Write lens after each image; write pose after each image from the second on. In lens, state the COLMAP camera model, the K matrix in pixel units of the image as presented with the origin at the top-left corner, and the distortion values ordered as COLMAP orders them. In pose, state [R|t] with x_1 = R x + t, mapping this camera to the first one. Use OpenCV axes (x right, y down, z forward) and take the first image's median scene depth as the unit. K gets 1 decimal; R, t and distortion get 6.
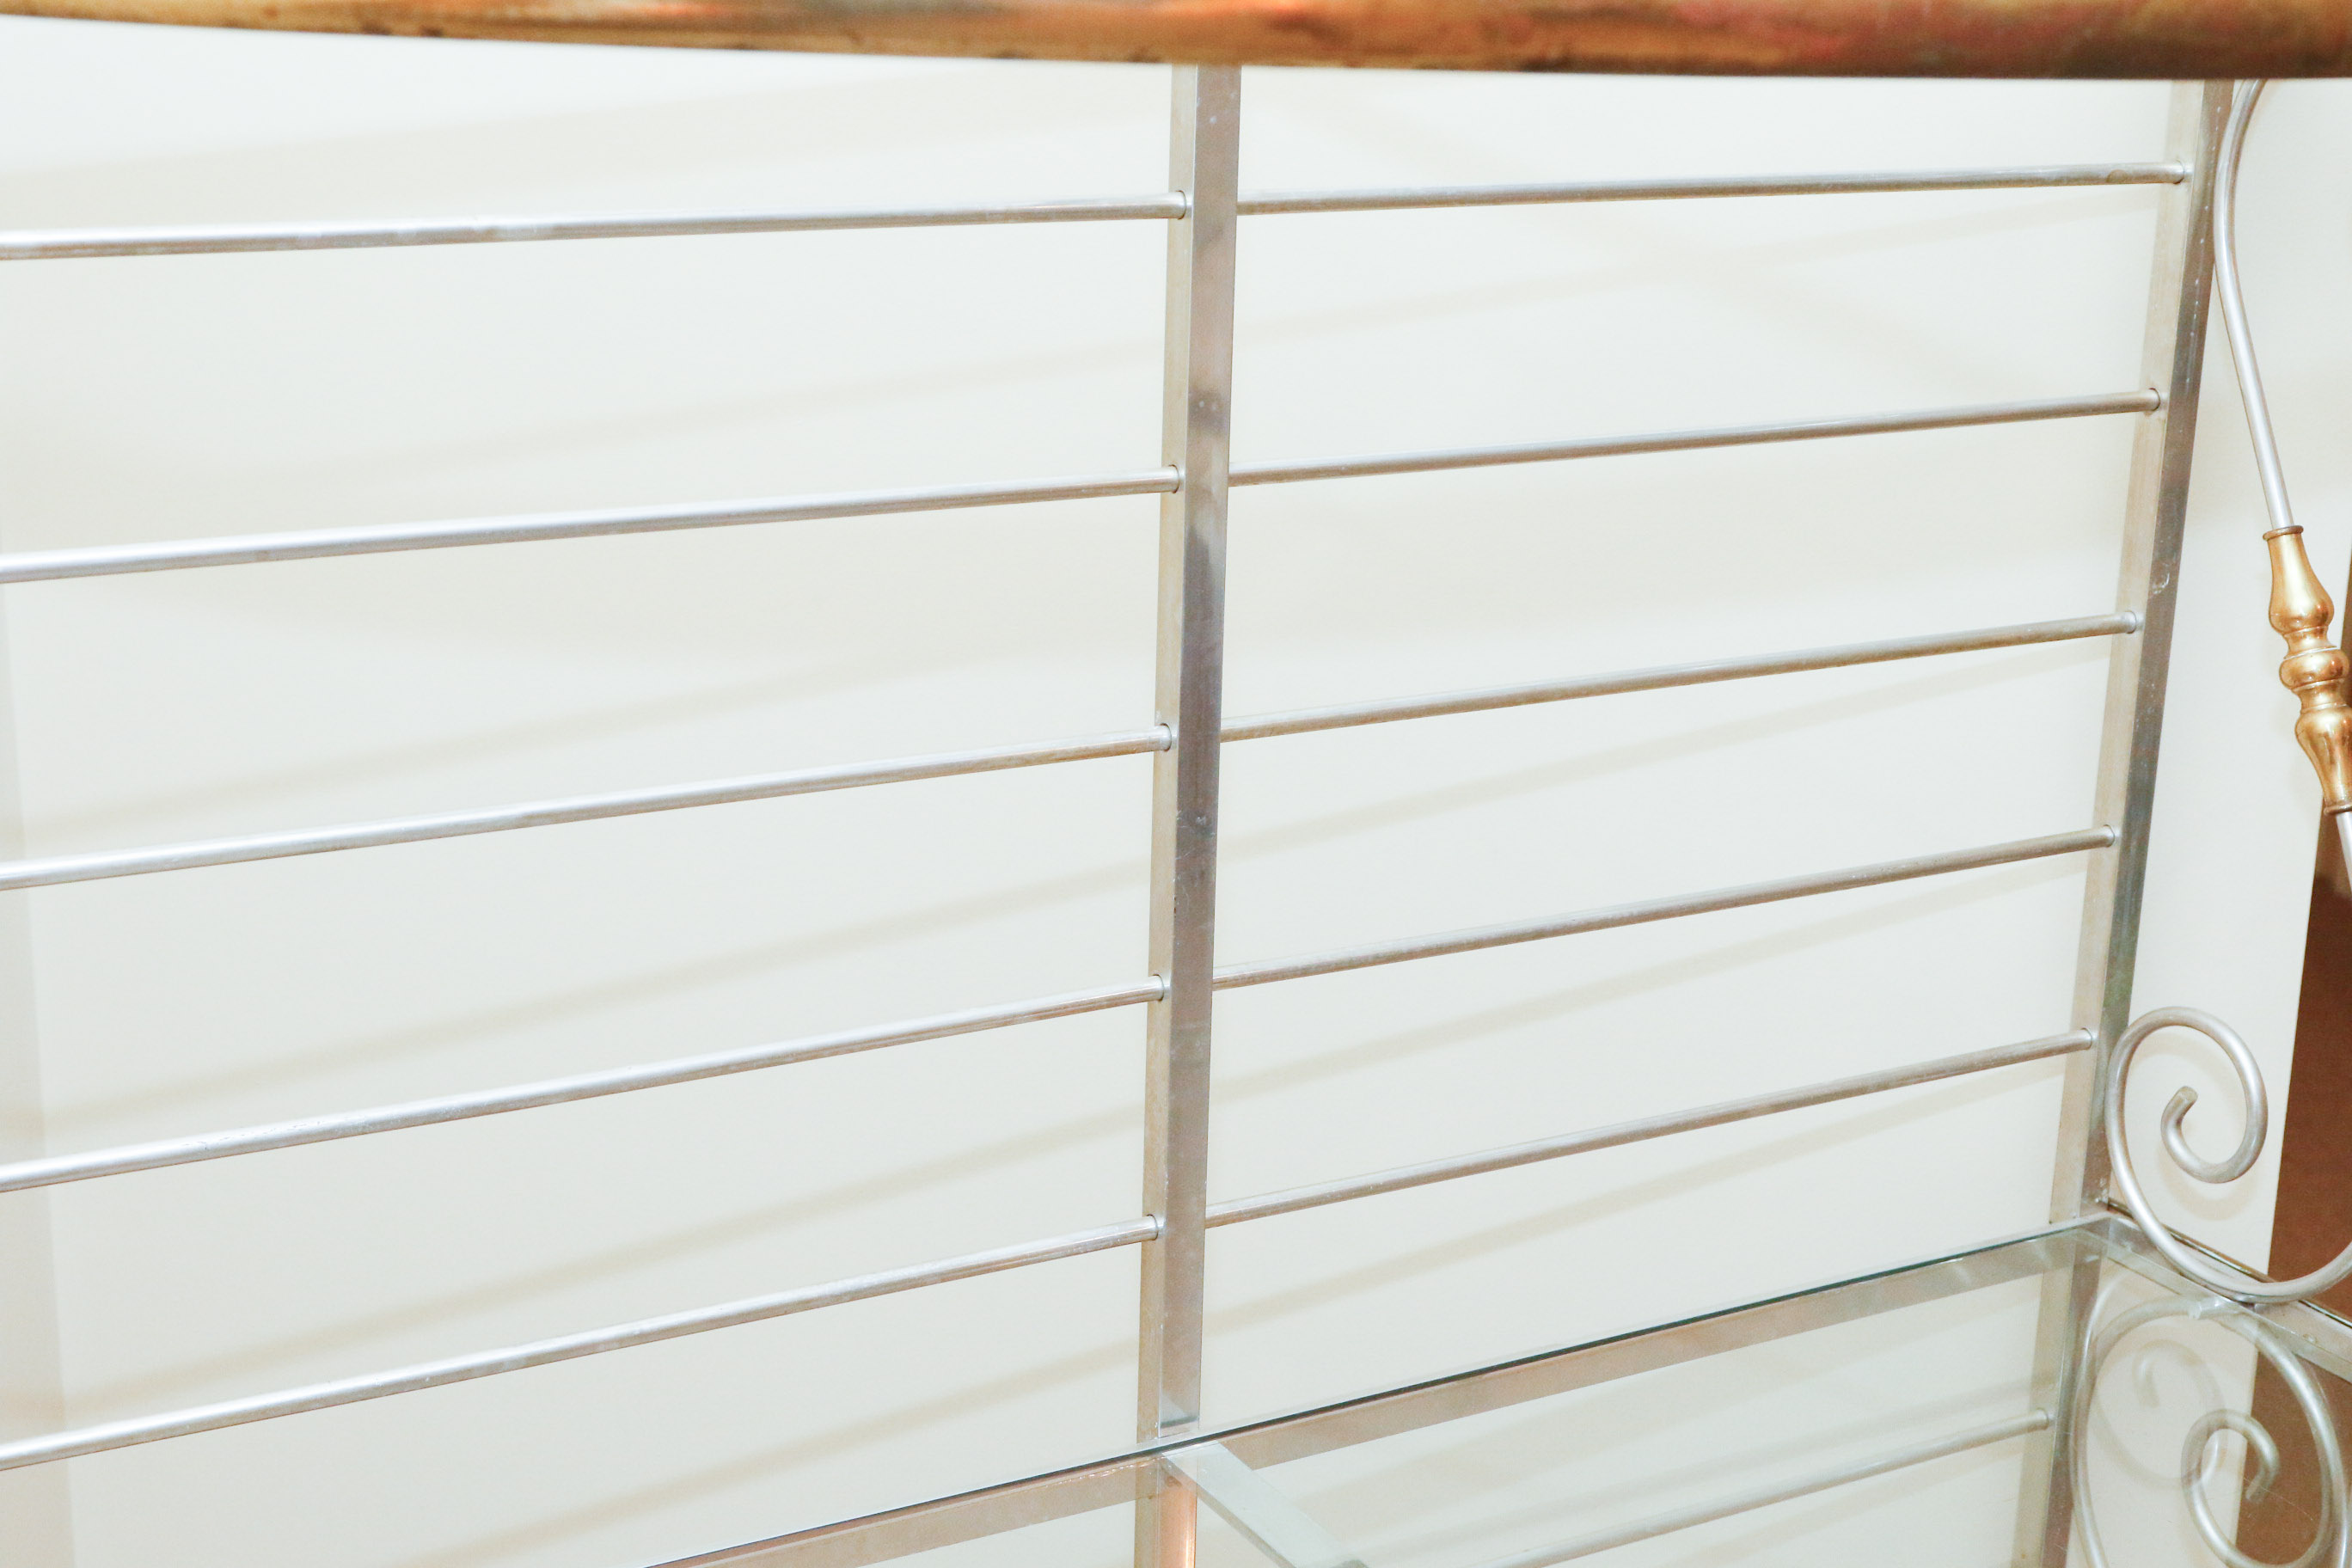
lens RADIAL K [[3502.9, 0, 1178.6], [0, 3502.9, 773.1], [0, 0, 1]] dist [-0.043427, 0.000000]
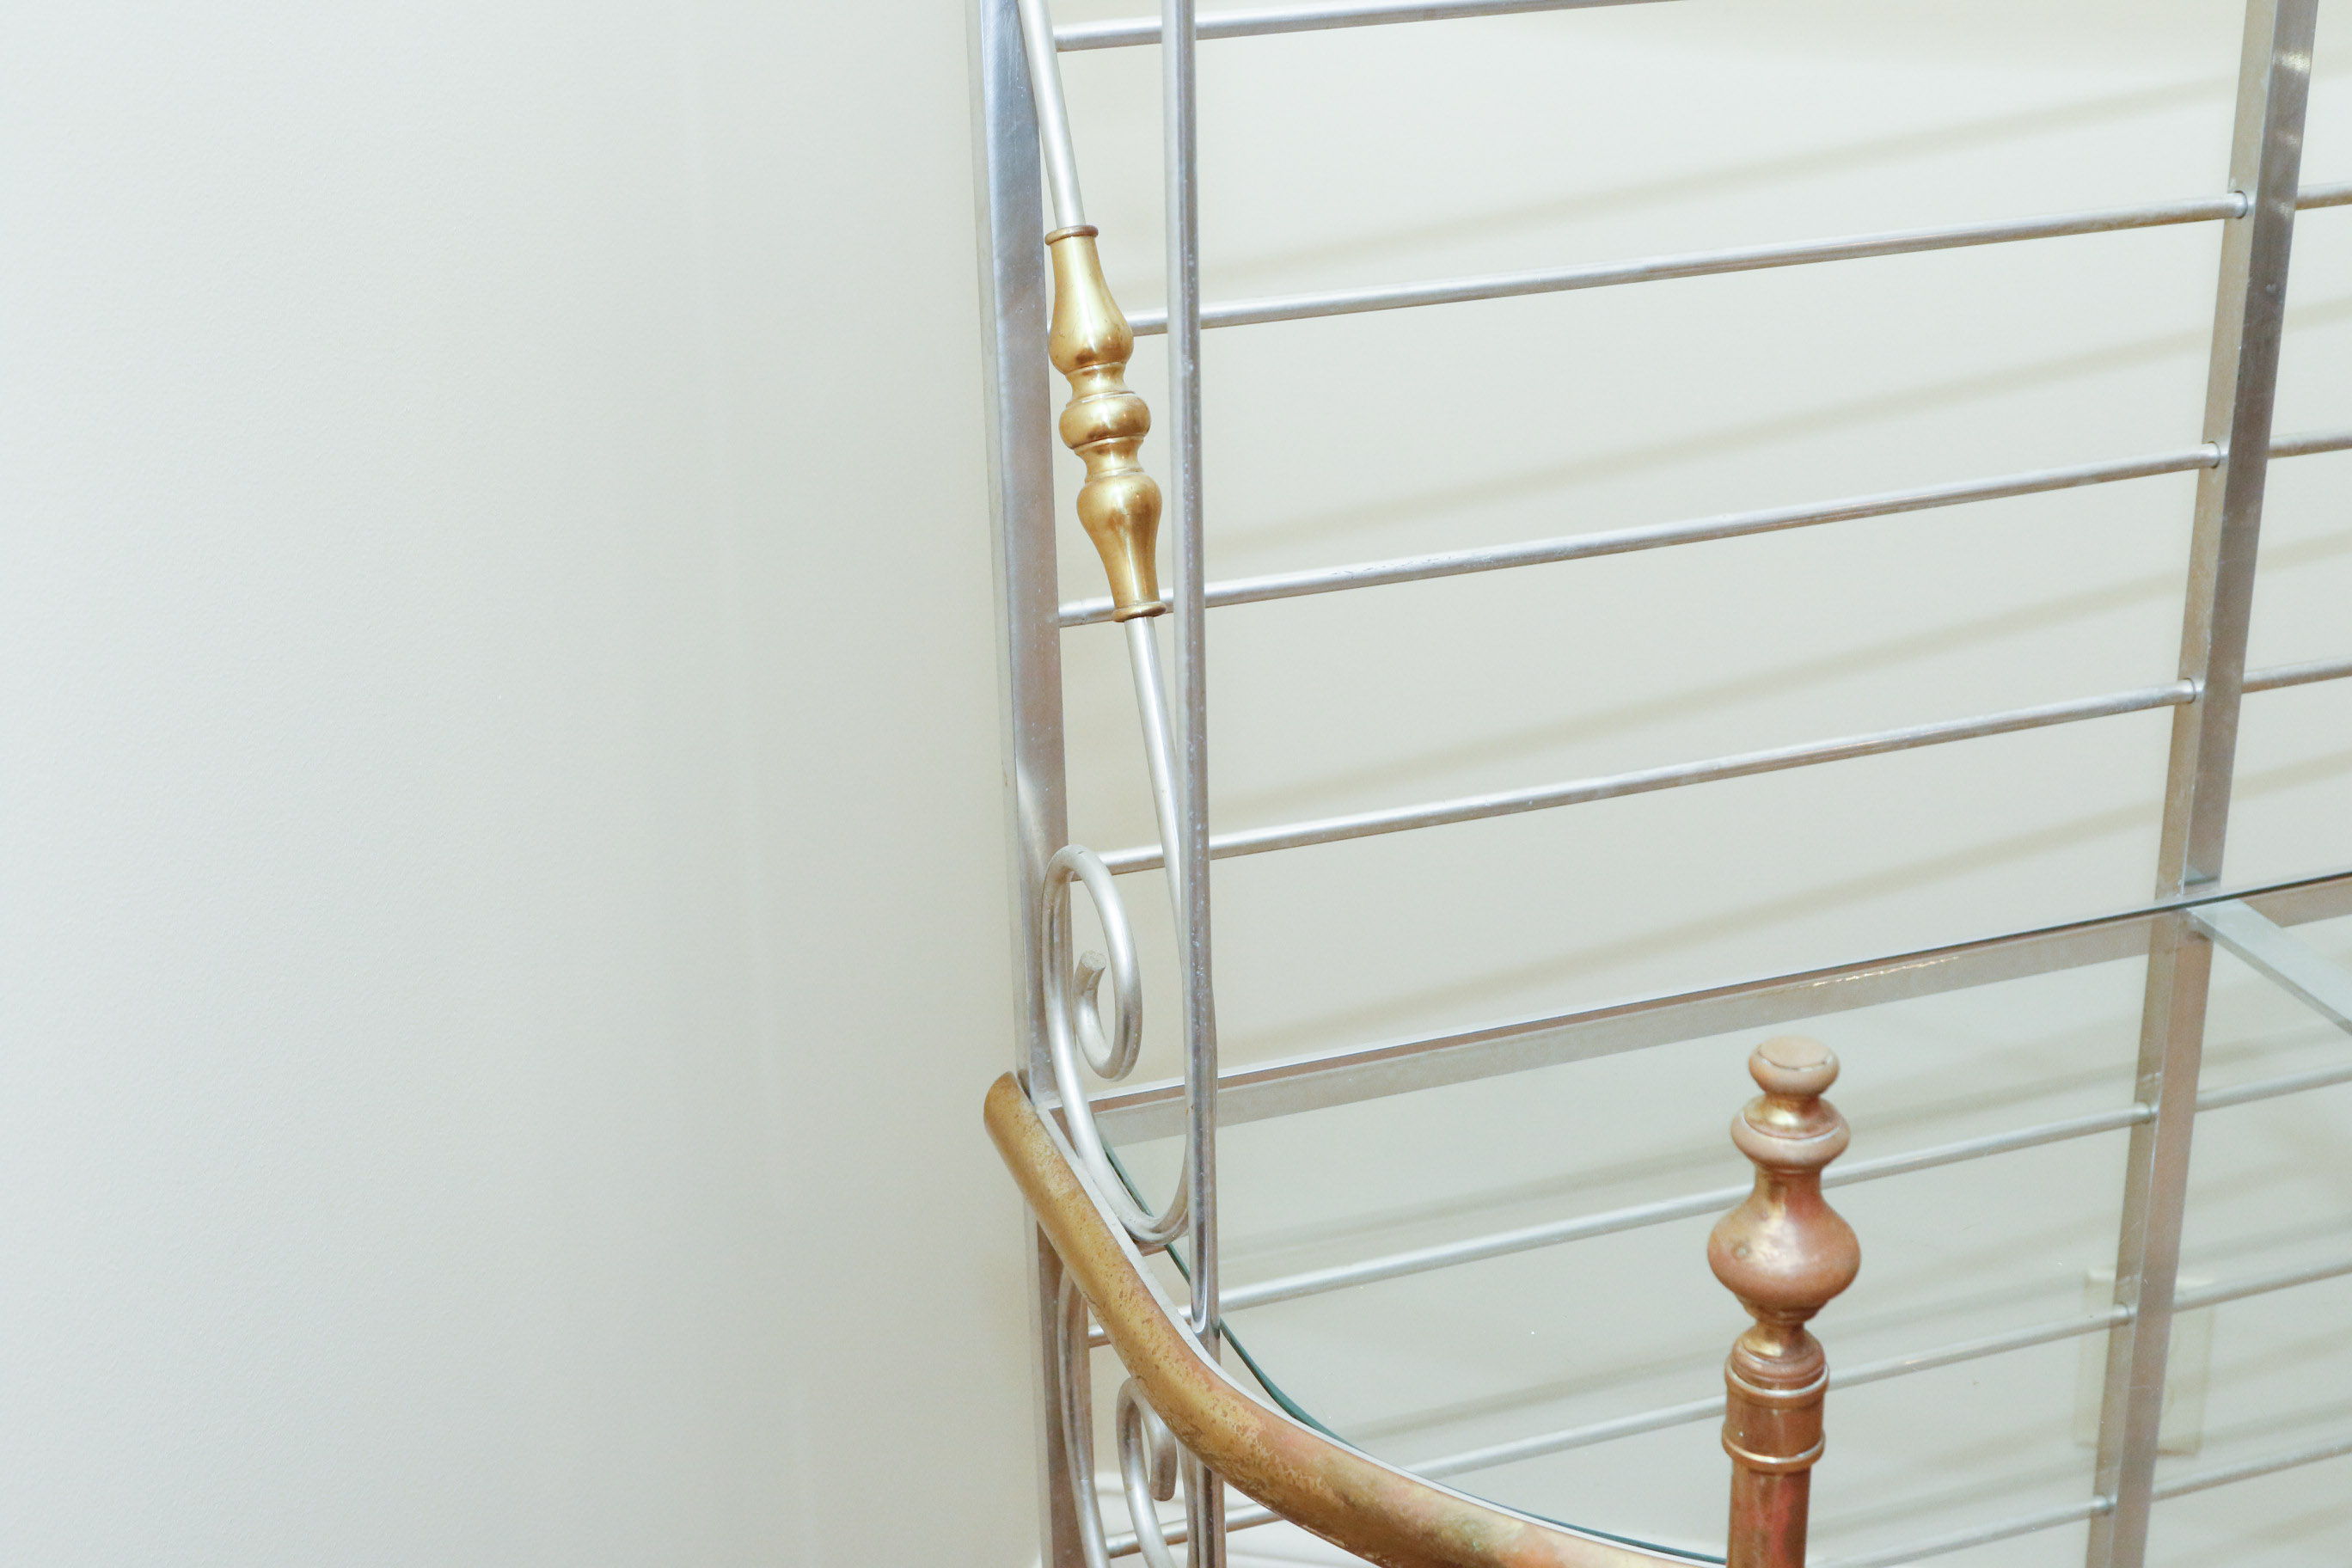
lens RADIAL K [[3502.9, 0, 1194.3], [0, 3502.9, 769.5], [0, 0, 1]] dist [-0.043427, 0.000000]
pose [[0.980373, 0.038516, -0.193354, -0.095321], [-0.011148, 0.989992, 0.140681, 0.012558], [0.196837, -0.135764, 0.970991, -0.050529]]
